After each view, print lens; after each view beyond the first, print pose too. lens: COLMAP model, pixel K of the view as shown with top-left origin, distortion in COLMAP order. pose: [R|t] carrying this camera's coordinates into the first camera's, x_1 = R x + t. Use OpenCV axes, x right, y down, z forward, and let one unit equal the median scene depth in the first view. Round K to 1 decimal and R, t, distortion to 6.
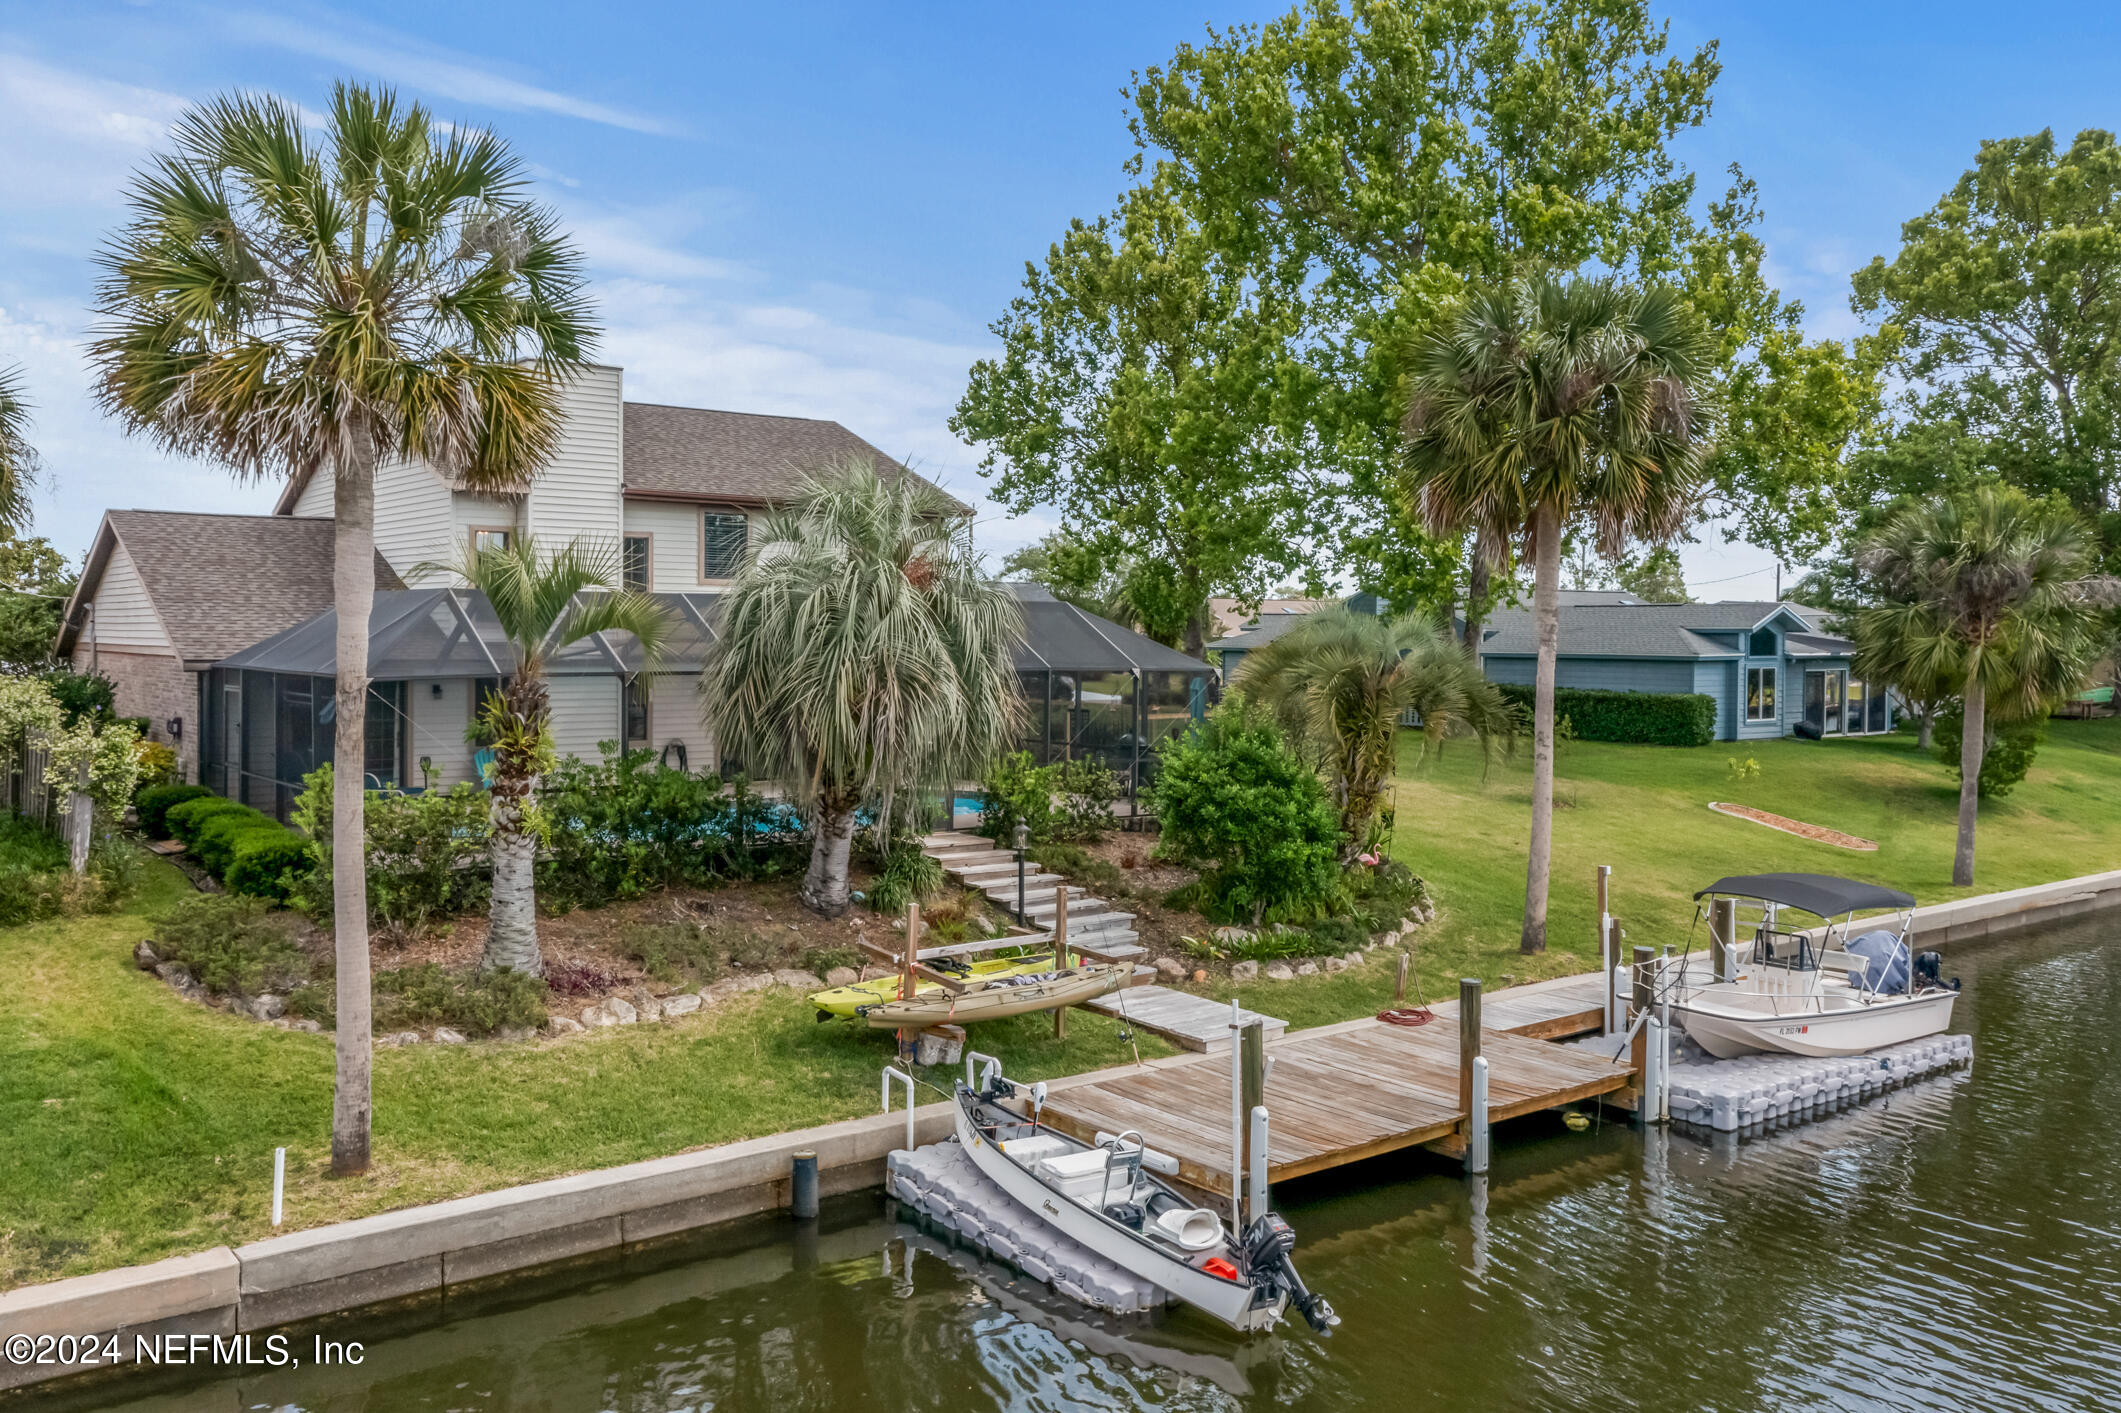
lens RADIAL K [[1700.8, 0, 1065.4], [0, 1700.8, 626.4], [0, 0, 1]] dist [0.004095, 0.010332]
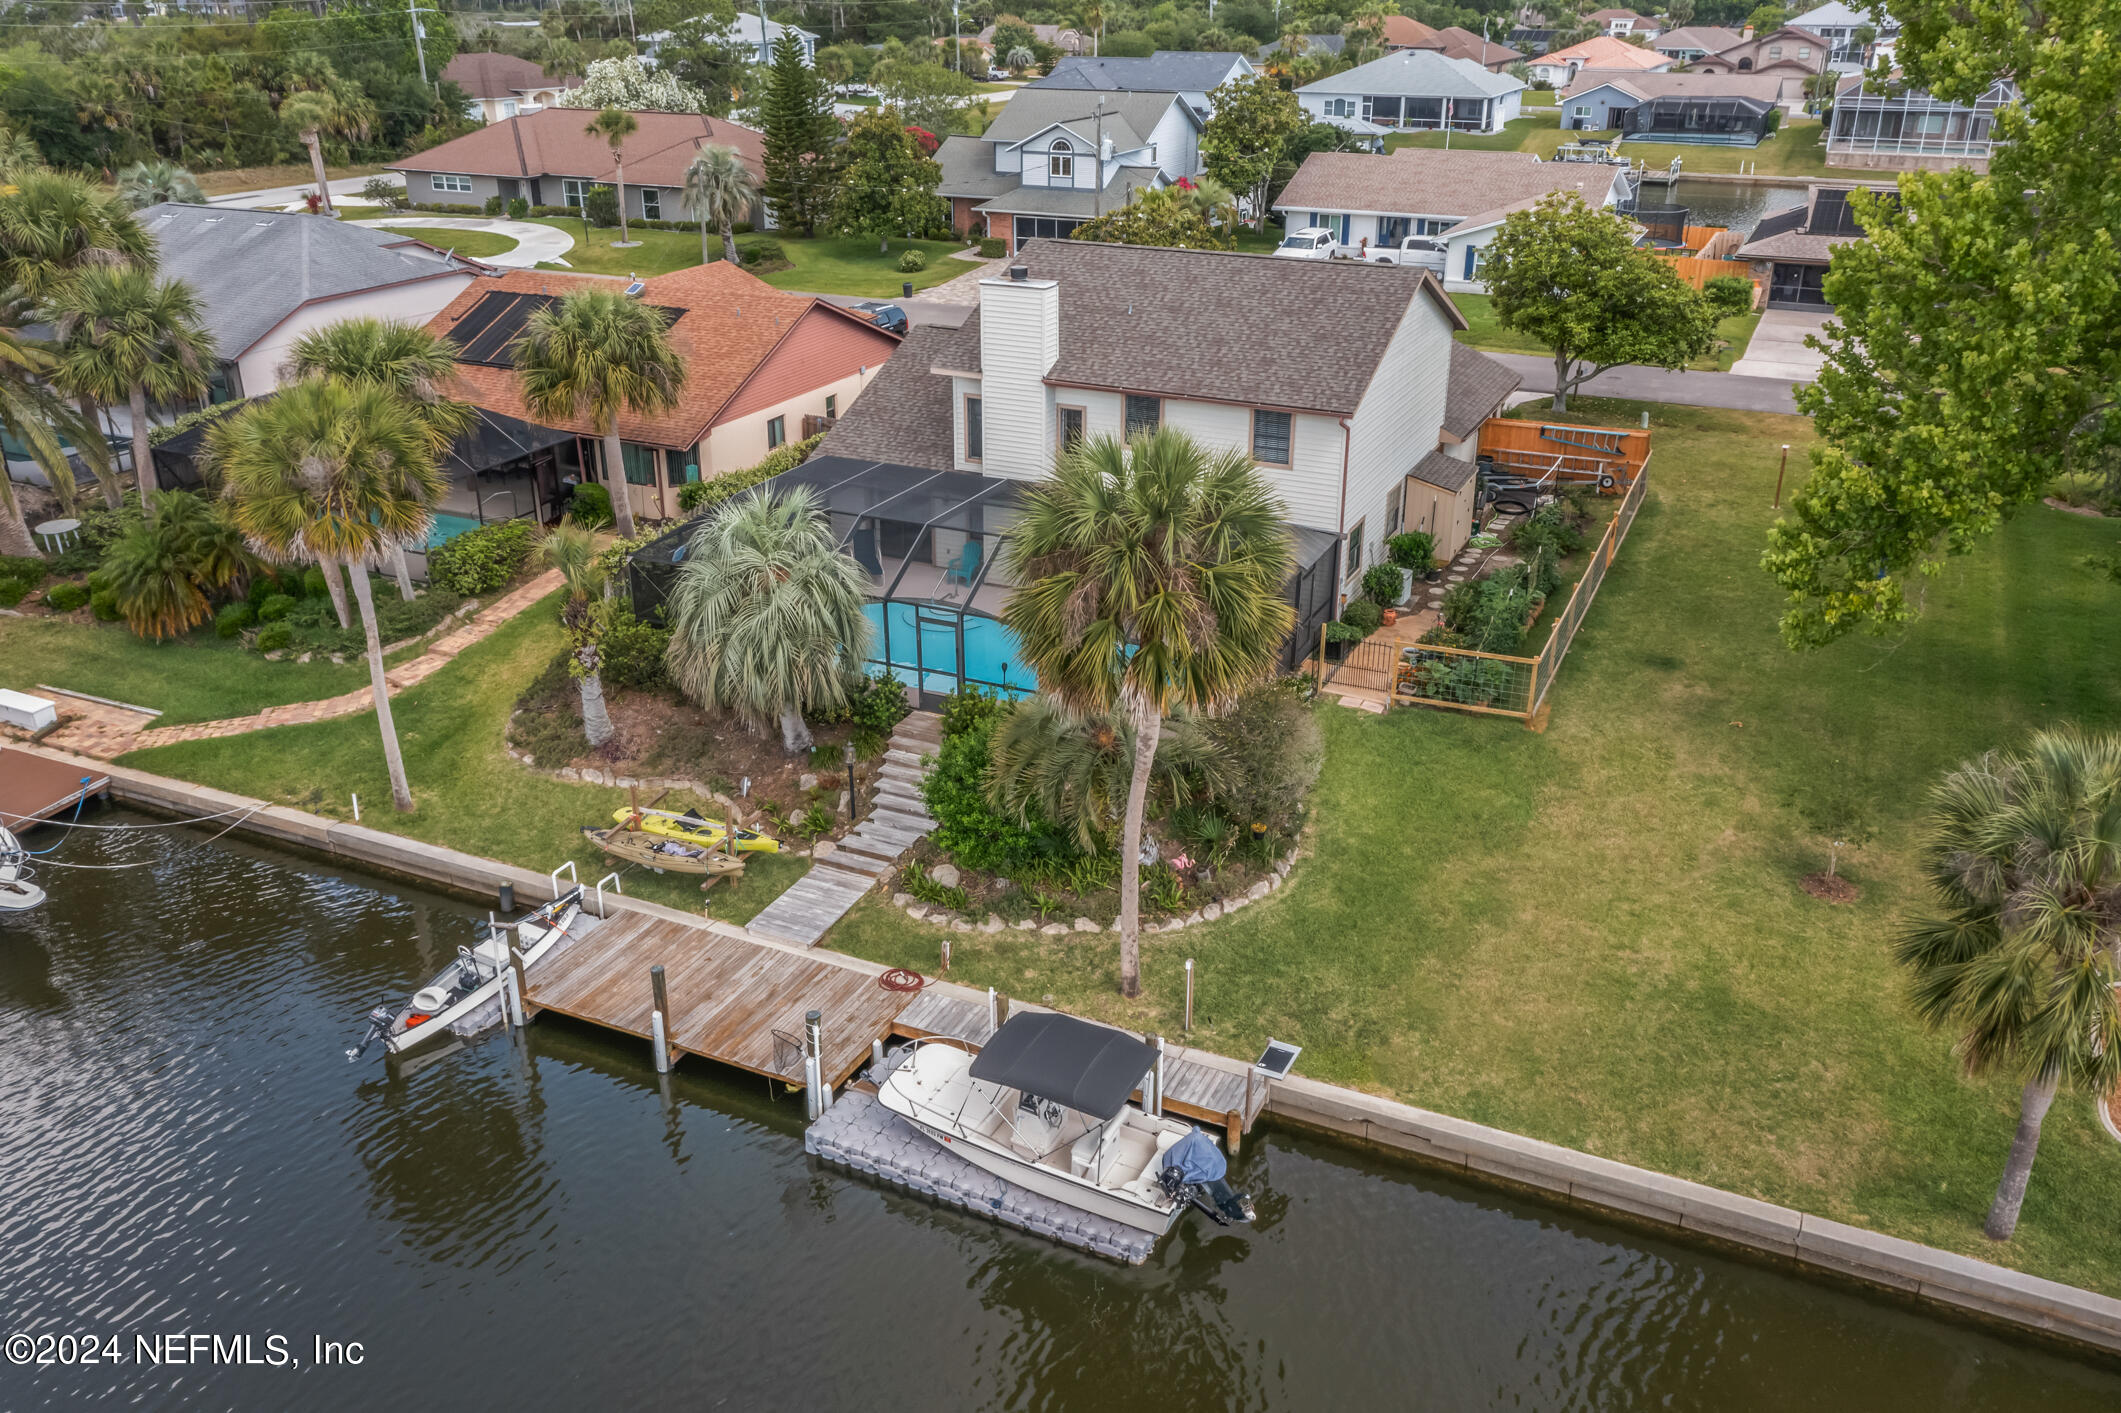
lens RADIAL K [[1700.8, 0, 1060.7], [0, 1700.8, 694.2], [0, 0, 1]] dist [0.004095, 0.010332]
pose [[0.454763, 0.339074, -0.823541, 1.523254], [0.000312, 0.924630, 0.380867, -0.588666], [0.890613, -0.173462, 0.420381, 0.673164]]
